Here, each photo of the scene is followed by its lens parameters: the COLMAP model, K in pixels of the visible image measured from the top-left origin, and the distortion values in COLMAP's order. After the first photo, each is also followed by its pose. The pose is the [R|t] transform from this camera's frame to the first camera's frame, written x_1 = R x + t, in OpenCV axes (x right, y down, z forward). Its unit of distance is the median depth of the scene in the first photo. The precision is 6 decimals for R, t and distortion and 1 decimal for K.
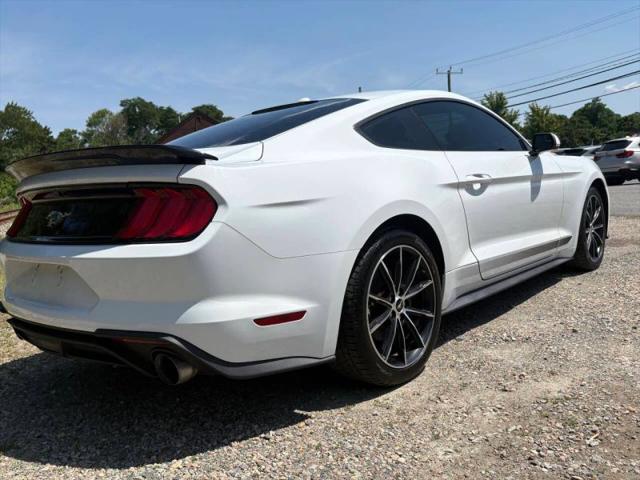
lens RADIAL K [[582.6, 0, 318.1], [0, 582.6, 241.2], [0, 0, 1]] dist [0.018785, 0.000355]
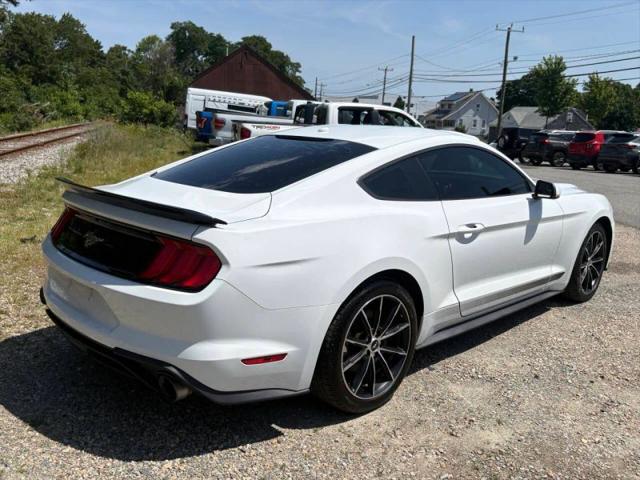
lens RADIAL K [[582.3, 0, 308.4], [0, 582.3, 239.5], [0, 0, 1]] dist [0.015704, 0.010260]
pose [[0.989941, 0.126438, -0.063479, 0.056836], [-0.119571, 0.987541, 0.102304, -0.199000], [0.075623, -0.093685, 0.992726, -0.131997]]
